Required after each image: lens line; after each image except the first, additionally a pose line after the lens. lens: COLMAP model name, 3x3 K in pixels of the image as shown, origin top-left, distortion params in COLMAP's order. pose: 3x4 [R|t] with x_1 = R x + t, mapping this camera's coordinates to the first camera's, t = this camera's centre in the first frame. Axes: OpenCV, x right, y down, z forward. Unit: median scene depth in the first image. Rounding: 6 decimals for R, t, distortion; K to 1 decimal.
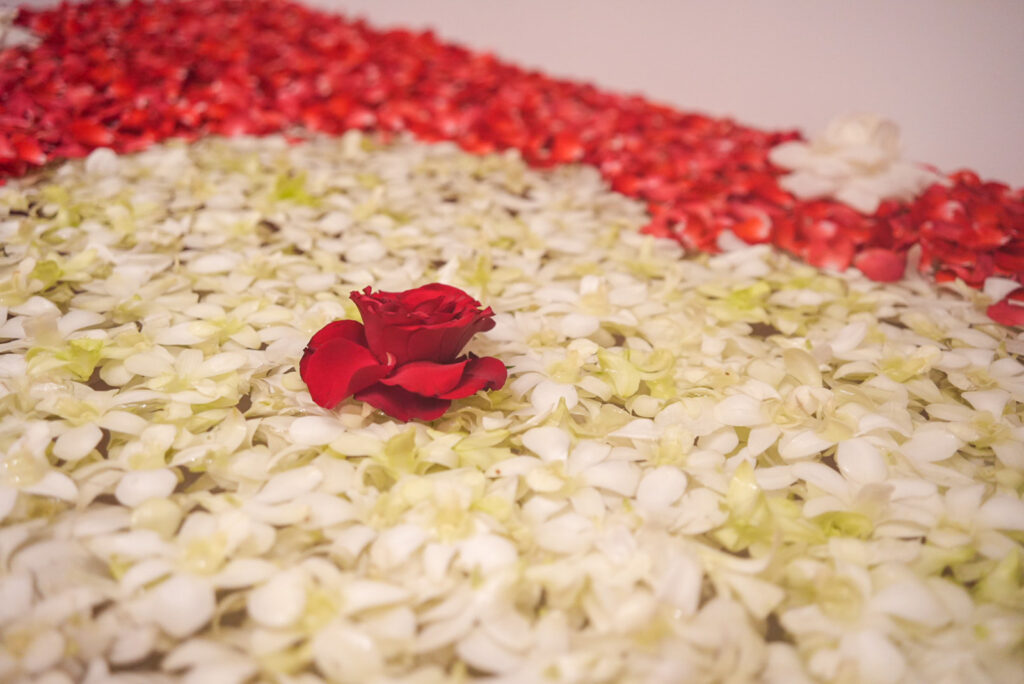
lens RADIAL K [[1042.4, 0, 512.0], [0, 1042.4, 342.0], [0, 0, 1]] dist [0.060707, 0.002044]
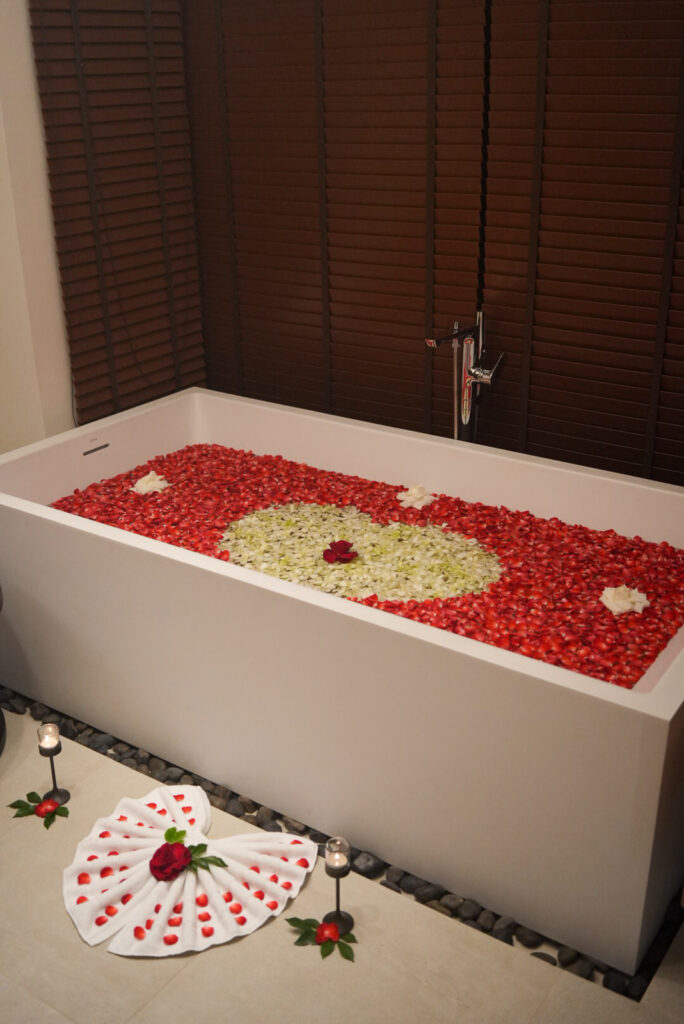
lens RADIAL K [[1042.4, 0, 342.0], [0, 1042.4, 512.0], [0, 0, 1]] dist [0.060707, 0.002044]
pose [[0.975635, -0.137531, 0.170945, -0.815831], [0.147385, 0.987995, -0.046297, 0.043179], [-0.162526, 0.070364, 0.984192, -3.643960]]
